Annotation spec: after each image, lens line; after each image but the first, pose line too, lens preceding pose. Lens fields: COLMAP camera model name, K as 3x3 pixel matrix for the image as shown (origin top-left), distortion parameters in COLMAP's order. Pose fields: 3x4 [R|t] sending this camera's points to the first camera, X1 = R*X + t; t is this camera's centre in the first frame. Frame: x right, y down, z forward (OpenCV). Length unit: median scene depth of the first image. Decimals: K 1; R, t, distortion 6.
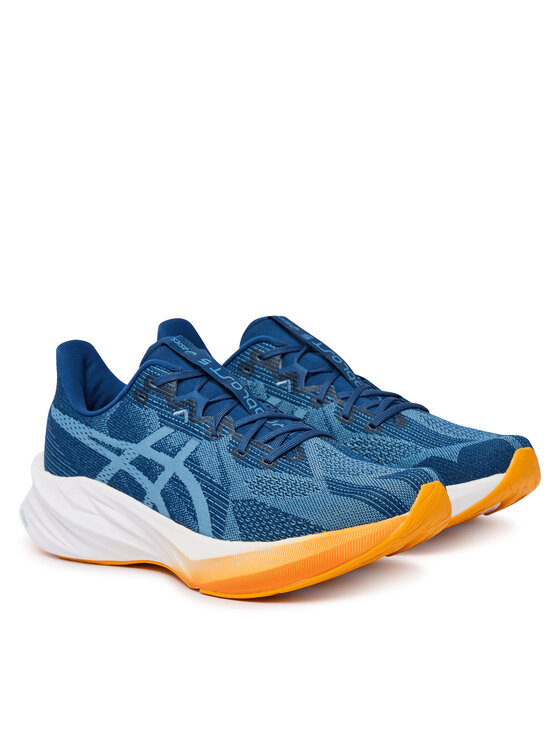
lens RADIAL K [[2194.7, 0, 280.0], [0, 2194.7, 373.0], [0, 0, 1]] dist [-0.120819, -0.183154]
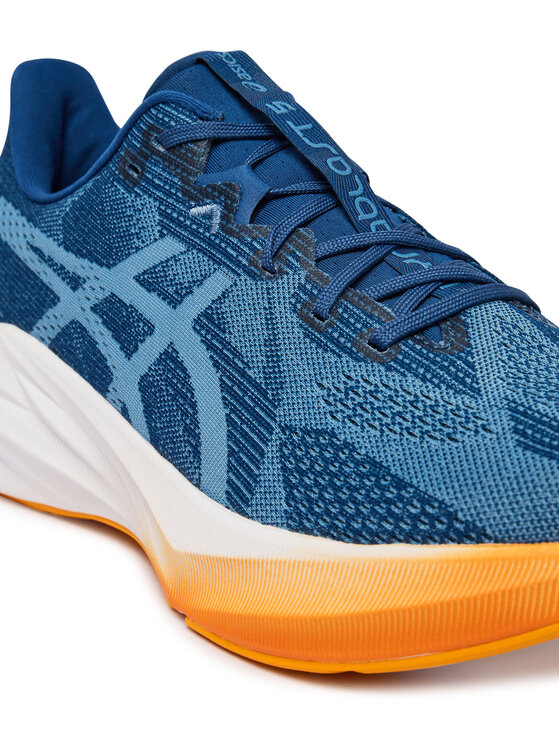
lens RADIAL K [[1658.4, 0, 280.0], [0, 1658.4, 373.0], [0, 0, 1]] dist [-0.082217, -0.131224]
pose [[0.985423, 0.126773, -0.113443, 0.012375], [-0.117779, 0.989584, 0.082771, 0.021252], [0.122754, -0.068204, 0.990091, 0.668021]]
